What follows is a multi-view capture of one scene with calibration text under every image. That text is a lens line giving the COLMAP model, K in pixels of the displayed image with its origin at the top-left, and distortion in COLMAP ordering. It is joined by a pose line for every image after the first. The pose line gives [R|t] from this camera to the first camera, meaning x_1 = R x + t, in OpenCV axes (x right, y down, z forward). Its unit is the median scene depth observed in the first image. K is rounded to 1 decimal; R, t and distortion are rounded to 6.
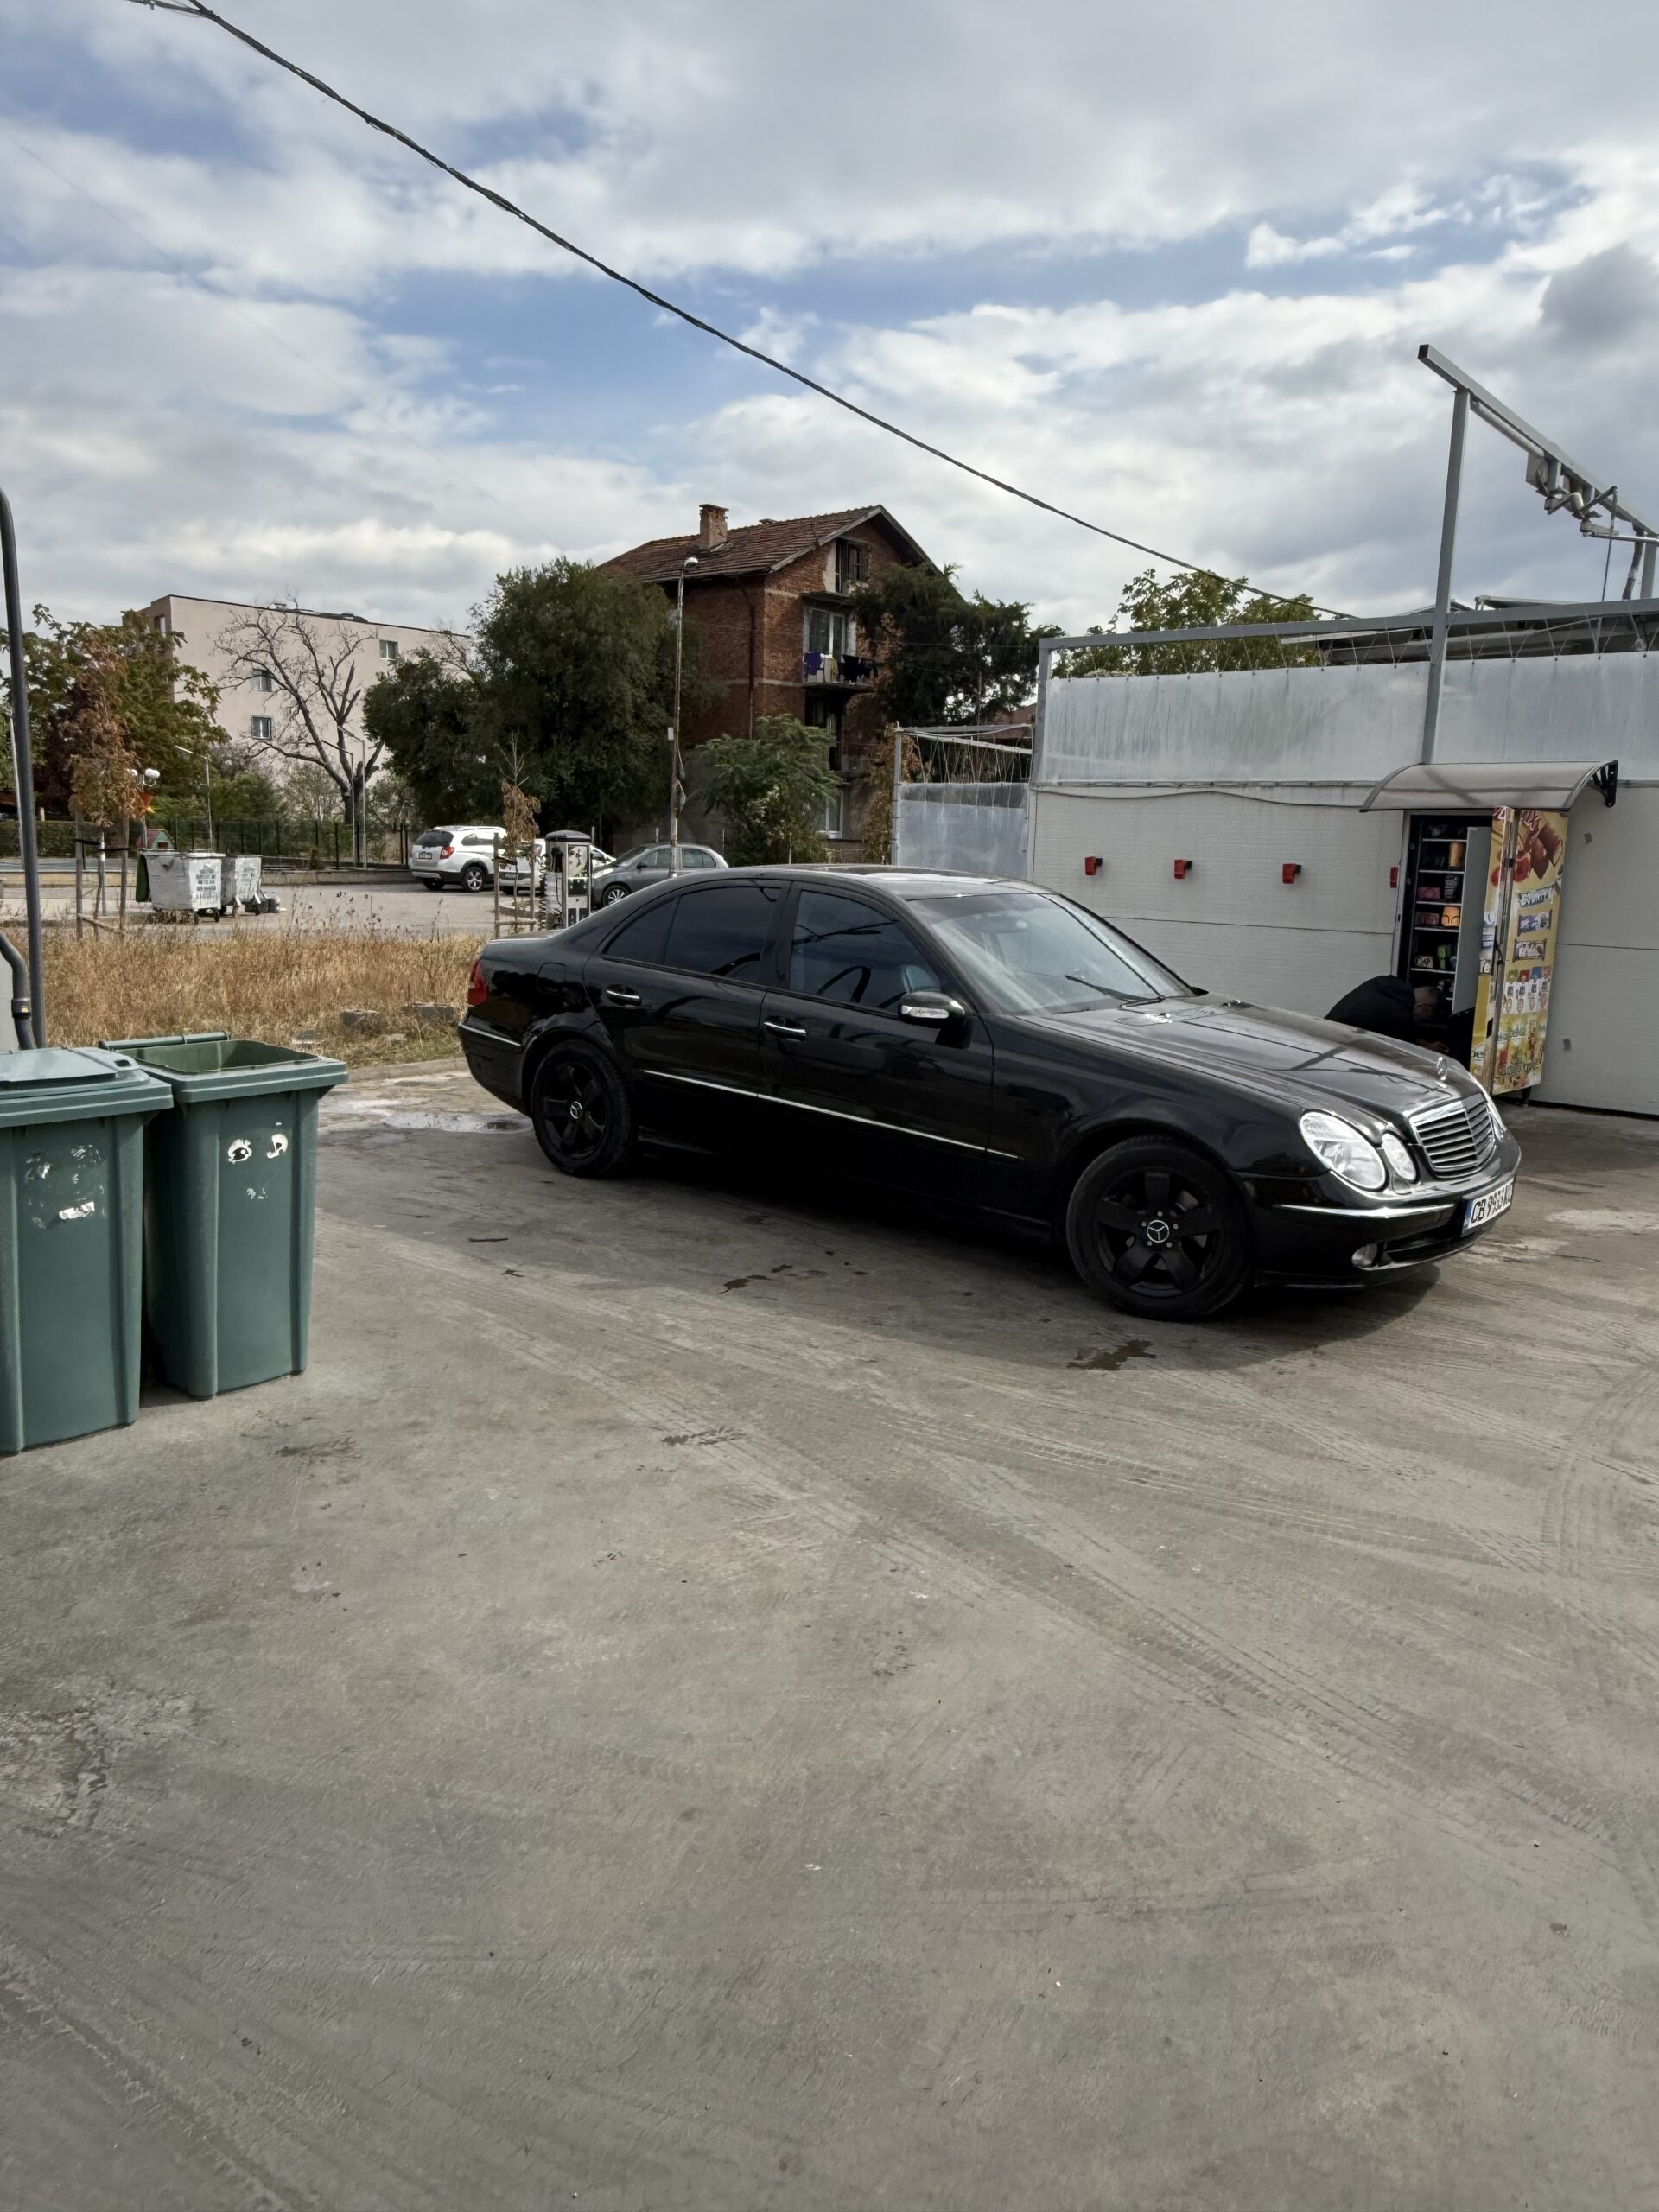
lens RADIAL K [[1574.7, 0, 827.5], [0, 1574.7, 1097.8], [0, 0, 1]] dist [-0.005138, 0.009080]
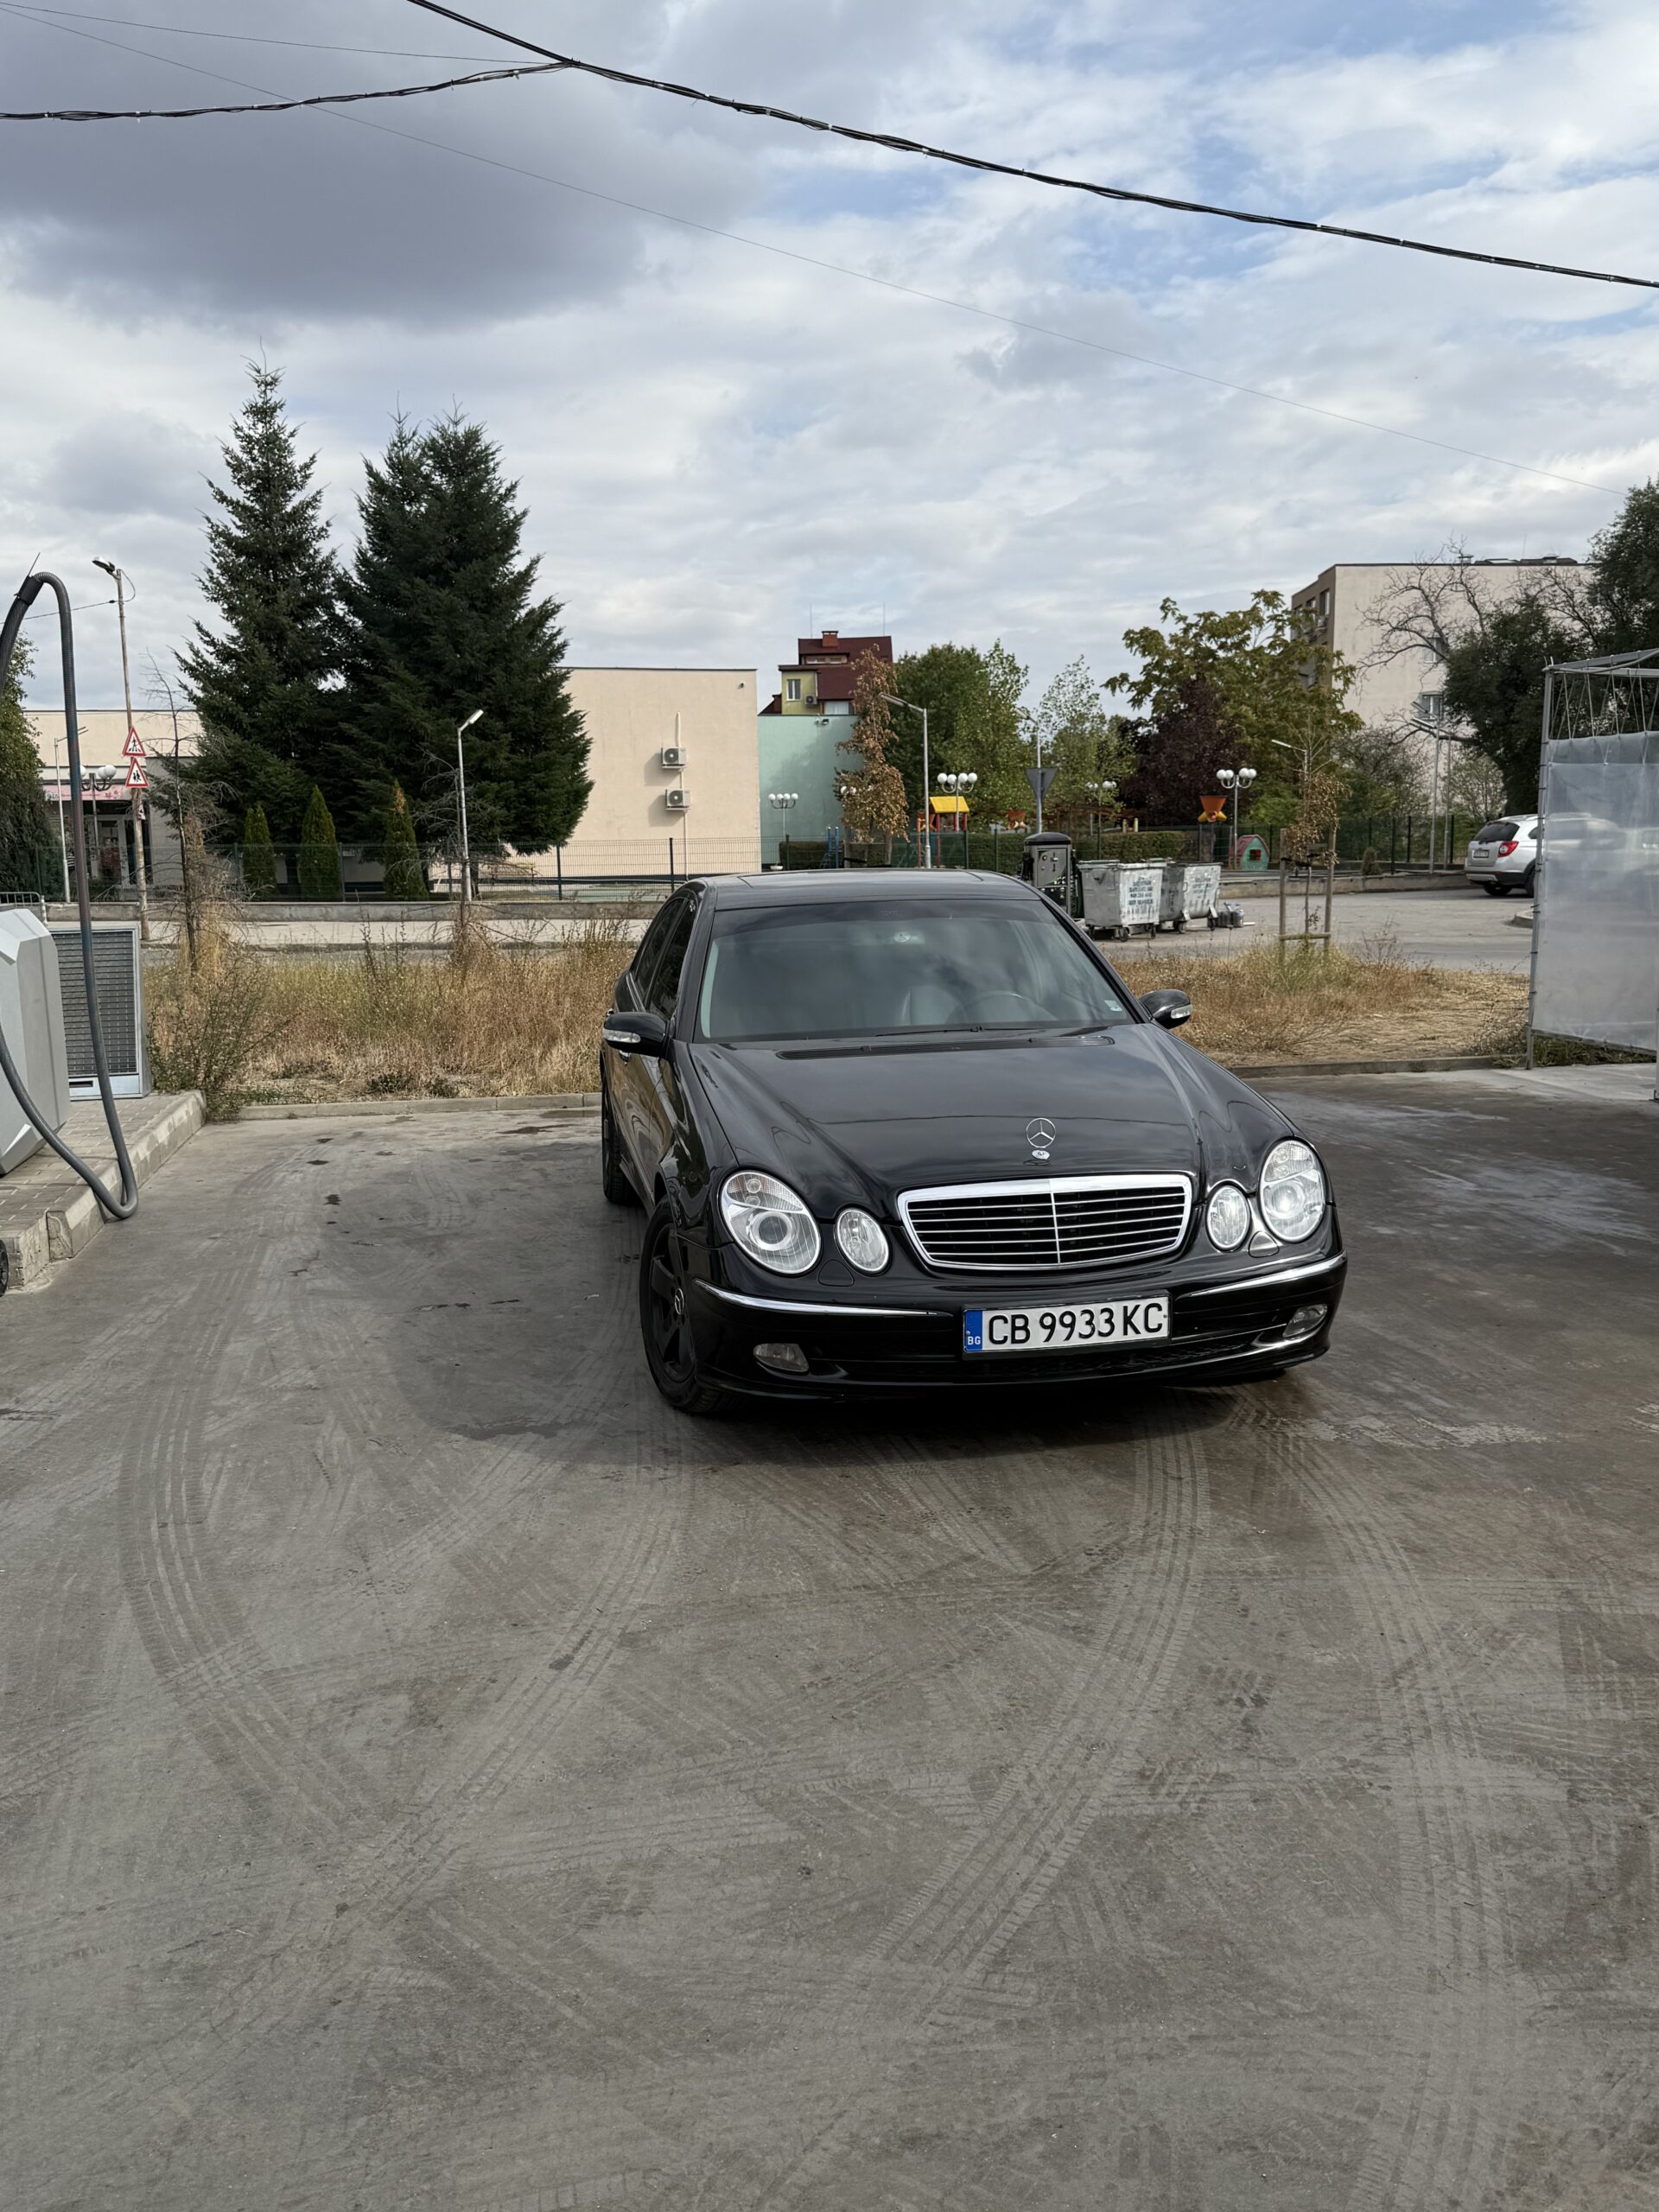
lens RADIAL K [[1865.1, 0, 829.0], [0, 1865.1, 1117.4], [0, 0, 1]] dist [0.186734, -0.369056]
pose [[0.747803, 0.058253, -0.661360, 0.199312], [-0.068892, 0.997574, 0.009969, -0.006315], [0.660337, 0.038108, 0.750002, 0.064169]]
